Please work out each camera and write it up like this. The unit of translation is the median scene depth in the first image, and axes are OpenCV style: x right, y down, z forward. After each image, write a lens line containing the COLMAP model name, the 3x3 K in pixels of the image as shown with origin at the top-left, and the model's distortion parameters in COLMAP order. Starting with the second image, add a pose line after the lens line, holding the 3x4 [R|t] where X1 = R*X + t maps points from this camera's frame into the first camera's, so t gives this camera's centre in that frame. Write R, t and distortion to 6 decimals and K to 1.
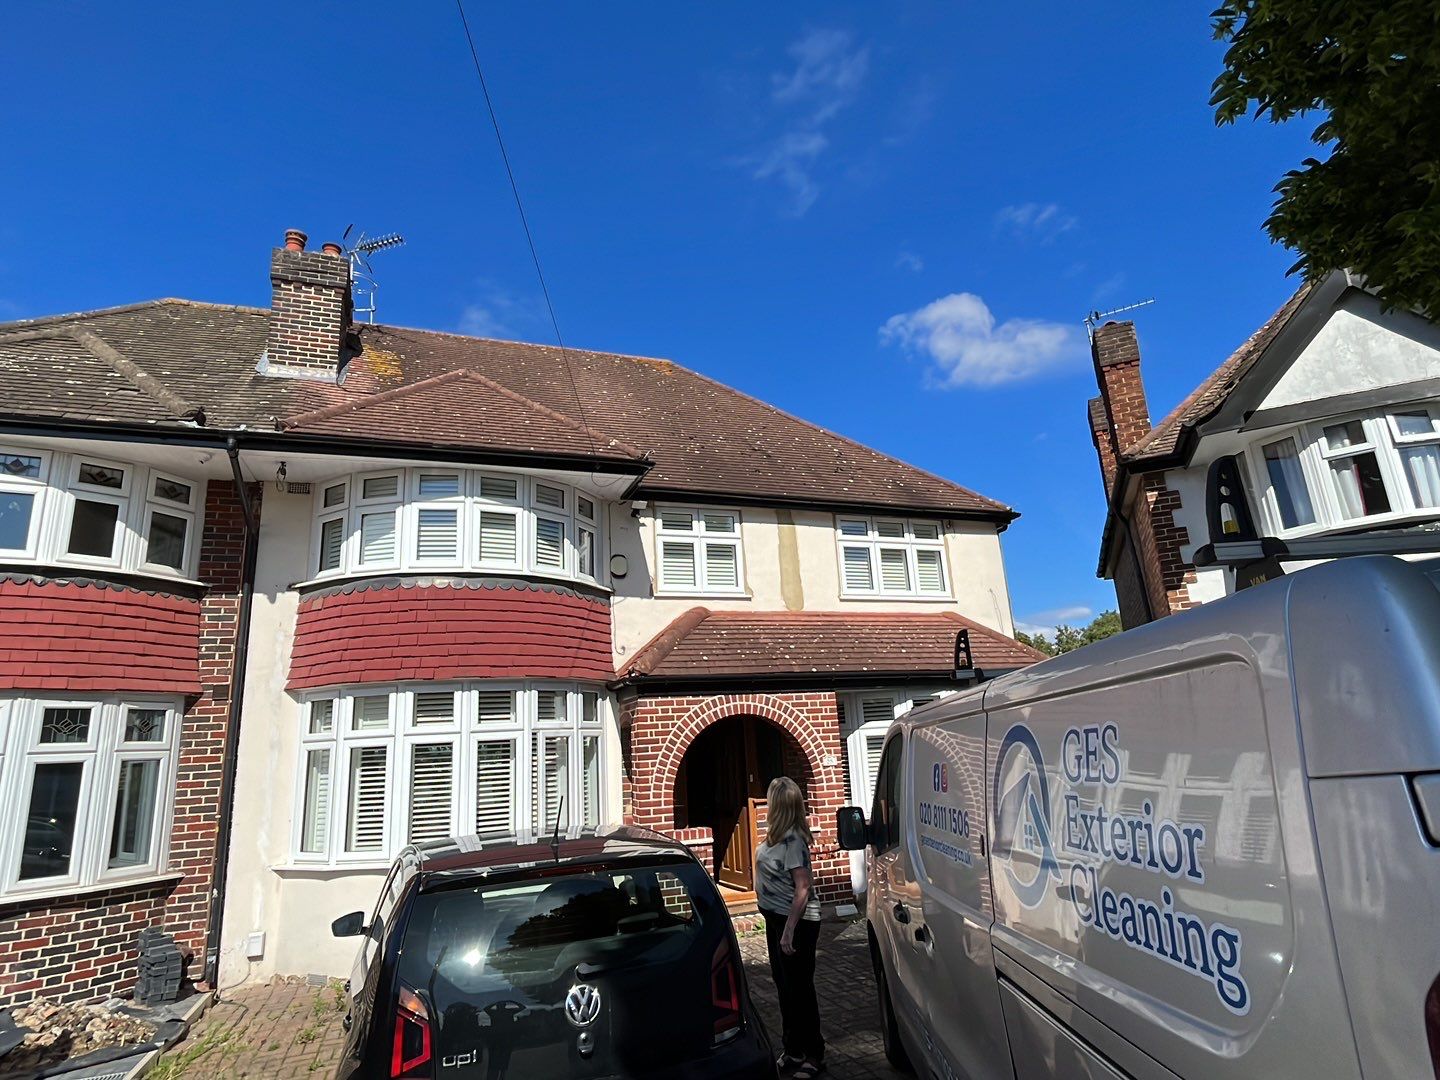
lens RADIAL K [[788.8, 0, 707.2], [0, 788.8, 540.2], [0, 0, 1]] dist [-0.001484, 0.000011]
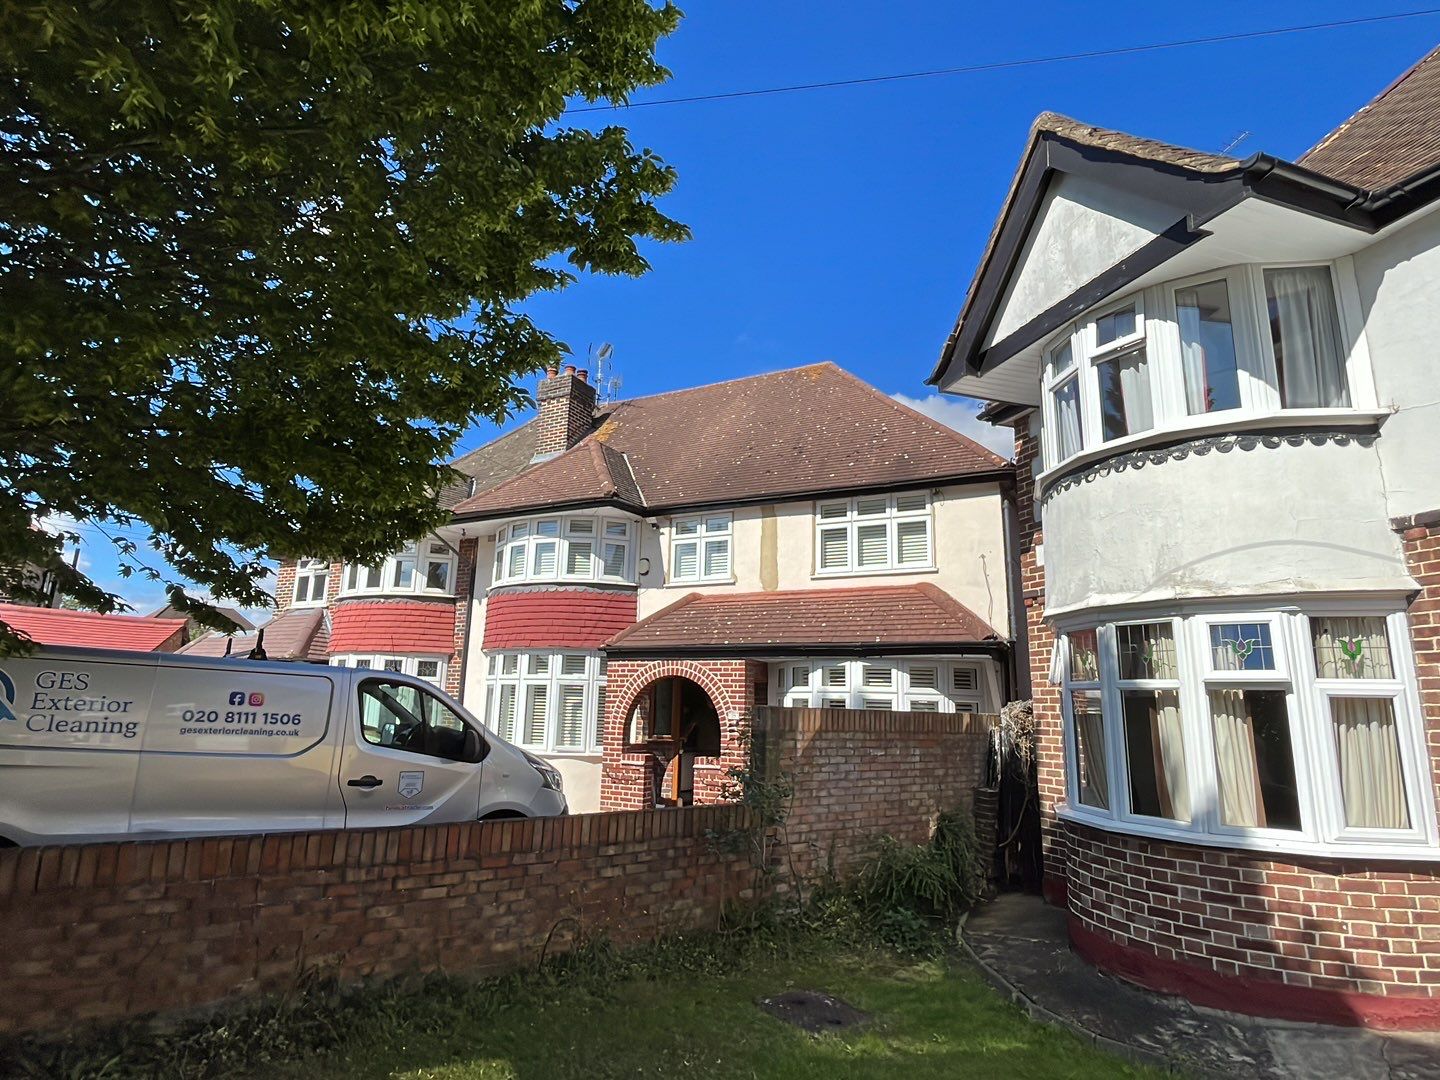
lens RADIAL K [[788.8, 0, 707.2], [0, 788.8, 540.2], [0, 0, 1]] dist [-0.001484, 0.000011]
pose [[0.661751, -0.091349, -0.744137, 1.109598], [0.128916, 0.991630, -0.007087, 0.012073], [0.738557, -0.091241, 0.667989, 0.178765]]
